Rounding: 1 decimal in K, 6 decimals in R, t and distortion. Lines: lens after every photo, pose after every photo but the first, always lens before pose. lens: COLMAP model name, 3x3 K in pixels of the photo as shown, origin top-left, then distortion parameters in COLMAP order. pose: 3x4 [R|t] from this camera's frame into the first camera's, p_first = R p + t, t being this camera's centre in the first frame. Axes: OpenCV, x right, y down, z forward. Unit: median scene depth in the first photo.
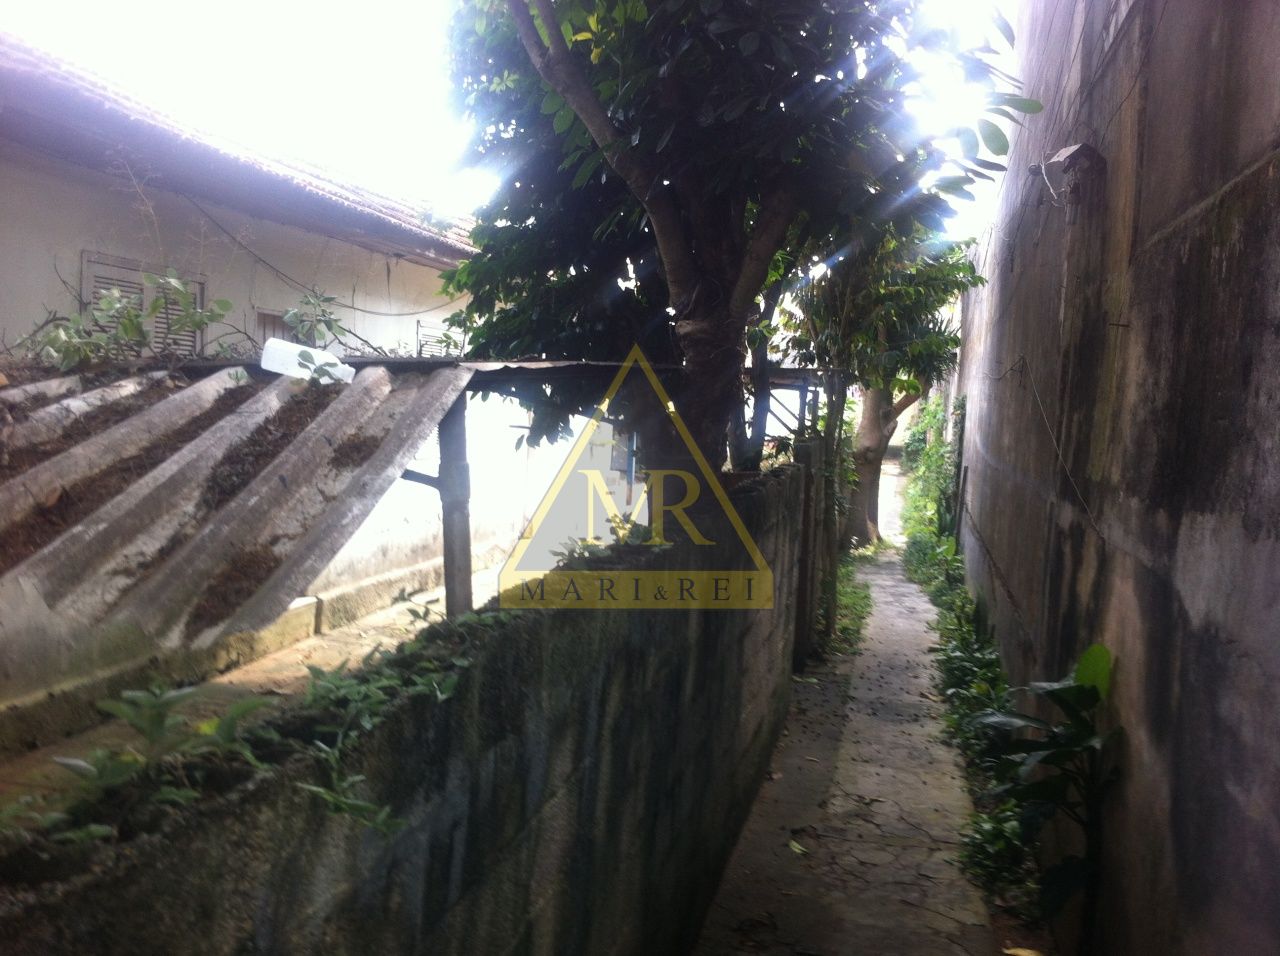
lens RADIAL K [[1193.7, 0, 625.7], [0, 1193.7, 507.1], [0, 0, 1]] dist [0.114518, -0.322329]
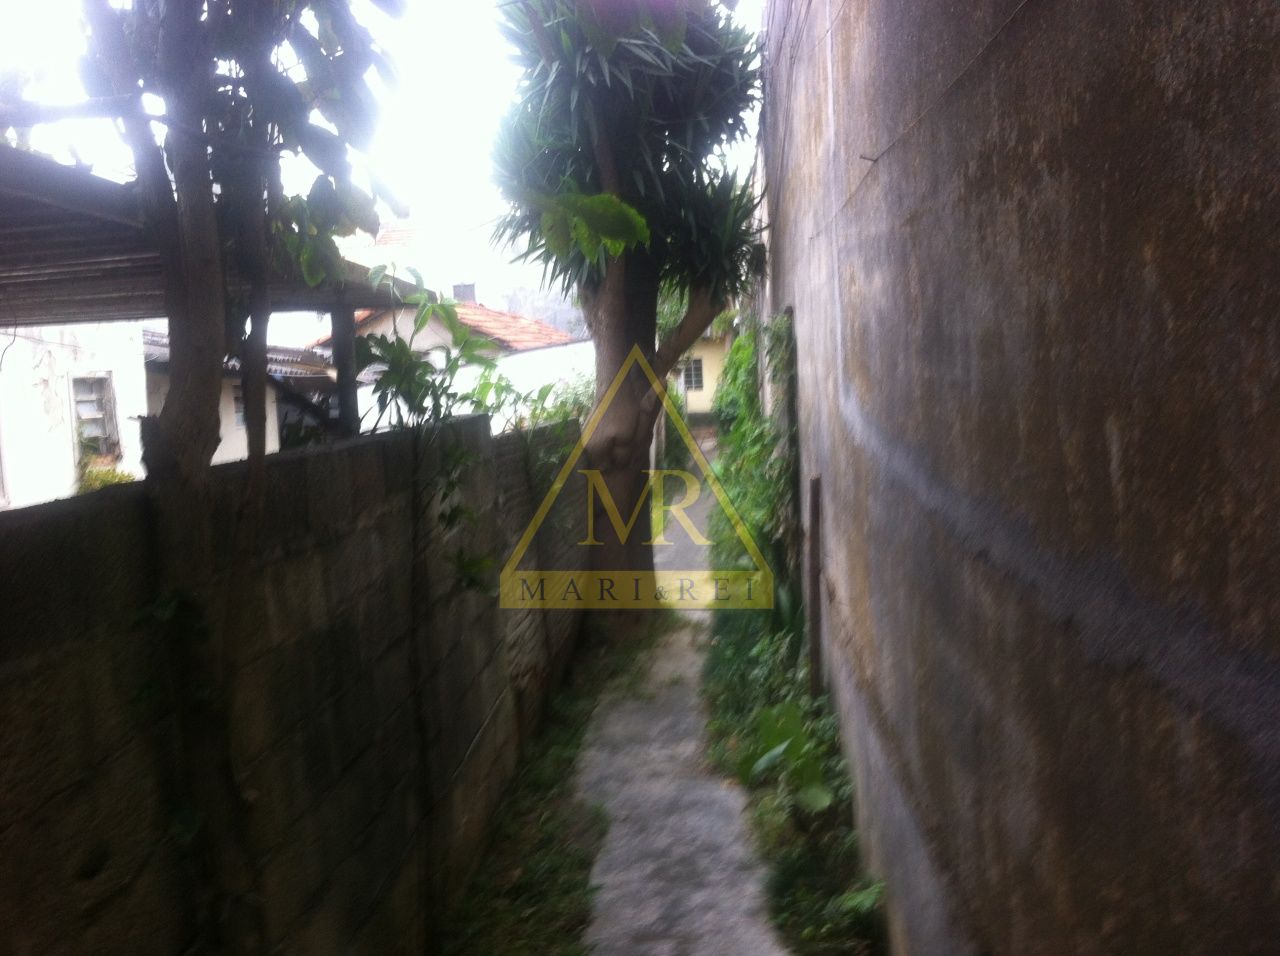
lens RADIAL K [[1211.9, 0, 640.0], [0, 1211.9, 478.0], [0, 0, 1]] dist [0.102776, -0.334011]
pose [[0.983390, -0.108271, 0.145677, 0.416307], [0.109376, 0.994000, 0.000428, -0.097211], [-0.144849, 0.015513, 0.989332, 1.513280]]
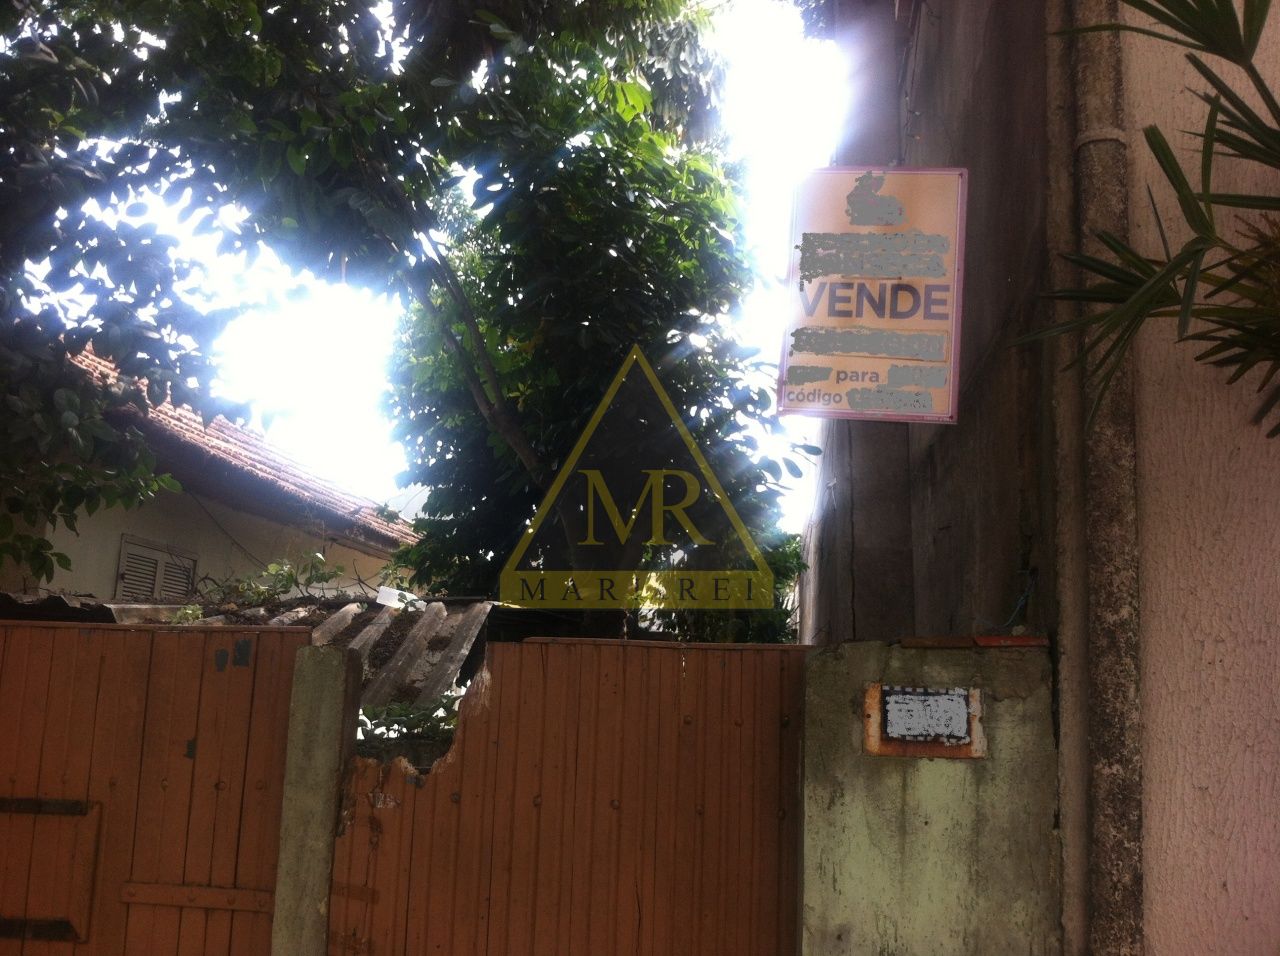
lens RADIAL K [[1187.8, 0, 634.8], [0, 1187.8, 457.0], [0, 0, 1]] dist [0.113904, -0.312237]
pose [[0.992506, 0.022076, 0.120182, -0.061265], [0.011707, 0.961842, -0.273355, 0.076199], [-0.121631, 0.272714, 0.954376, -0.369069]]
